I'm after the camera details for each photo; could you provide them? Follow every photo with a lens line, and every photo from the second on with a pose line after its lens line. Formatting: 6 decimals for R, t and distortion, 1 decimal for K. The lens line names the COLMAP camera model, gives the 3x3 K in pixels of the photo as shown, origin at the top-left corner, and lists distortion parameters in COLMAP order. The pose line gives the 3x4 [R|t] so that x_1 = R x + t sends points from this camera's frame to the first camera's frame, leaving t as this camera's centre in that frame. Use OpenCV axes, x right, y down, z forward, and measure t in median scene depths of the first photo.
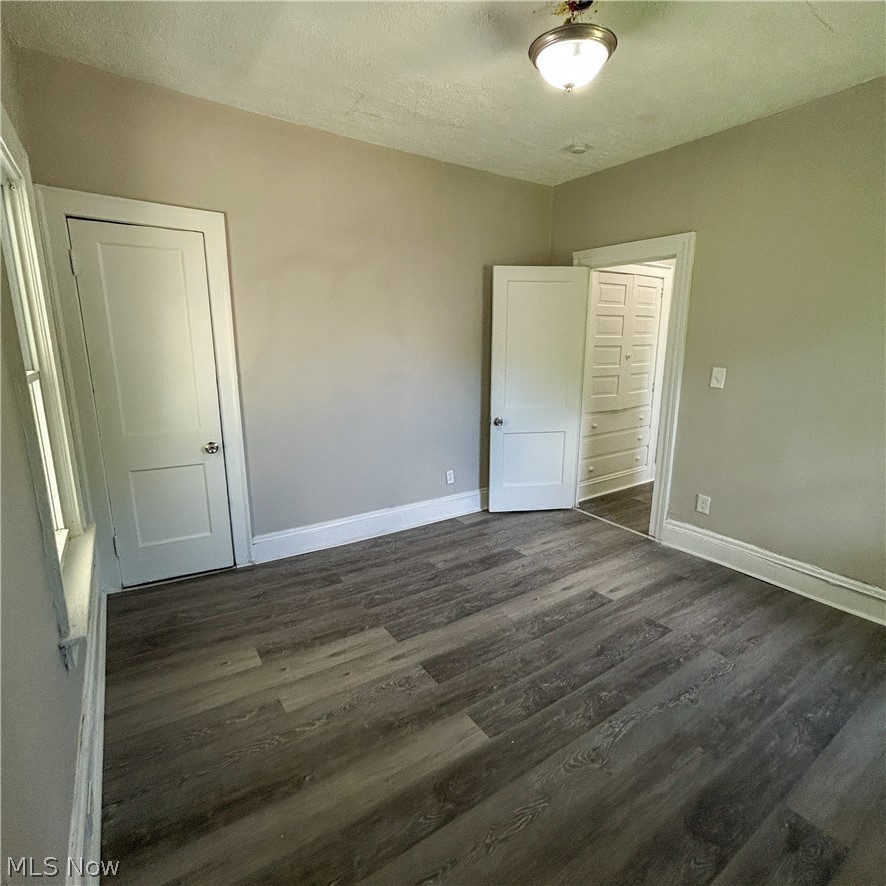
lens RADIAL K [[480.9, 0, 443.0], [0, 480.9, 443.0], [0, 0, 1]] dist [-0.005597, 0.002127]
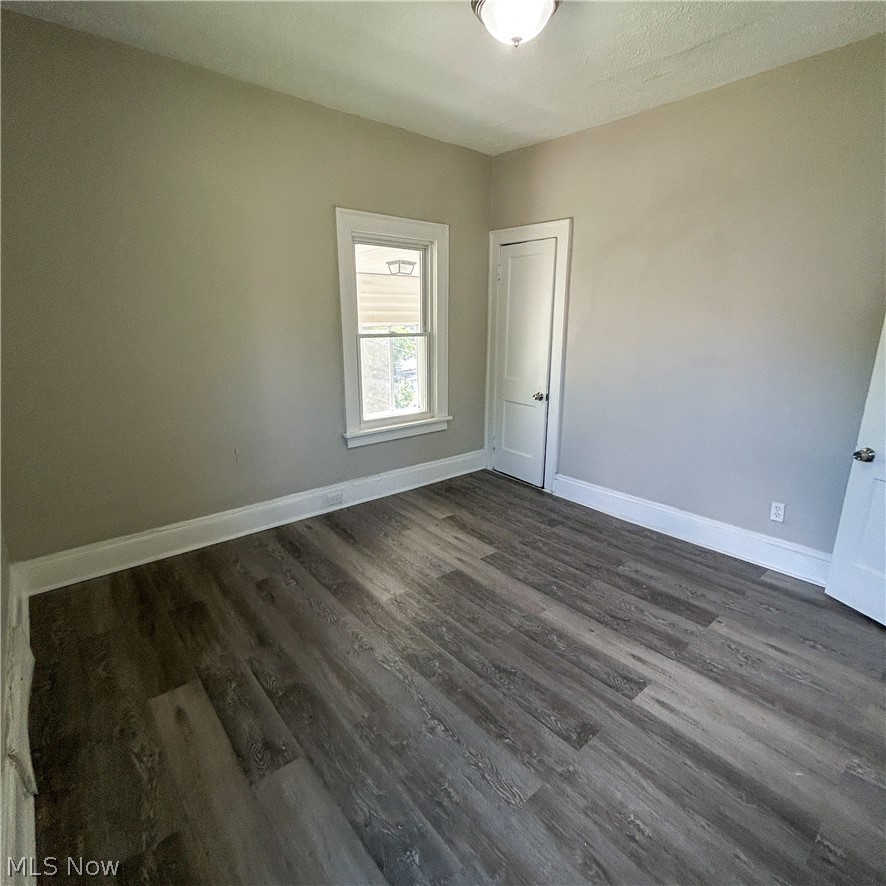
lens RADIAL K [[480.9, 0, 443.0], [0, 480.9, 443.0], [0, 0, 1]] dist [-0.005597, 0.002127]
pose [[0.104686, 0.247718, -0.963160, 0.886298], [-0.209214, 0.952294, 0.222184, -0.114759], [0.972250, 0.178247, 0.151518, 0.566923]]
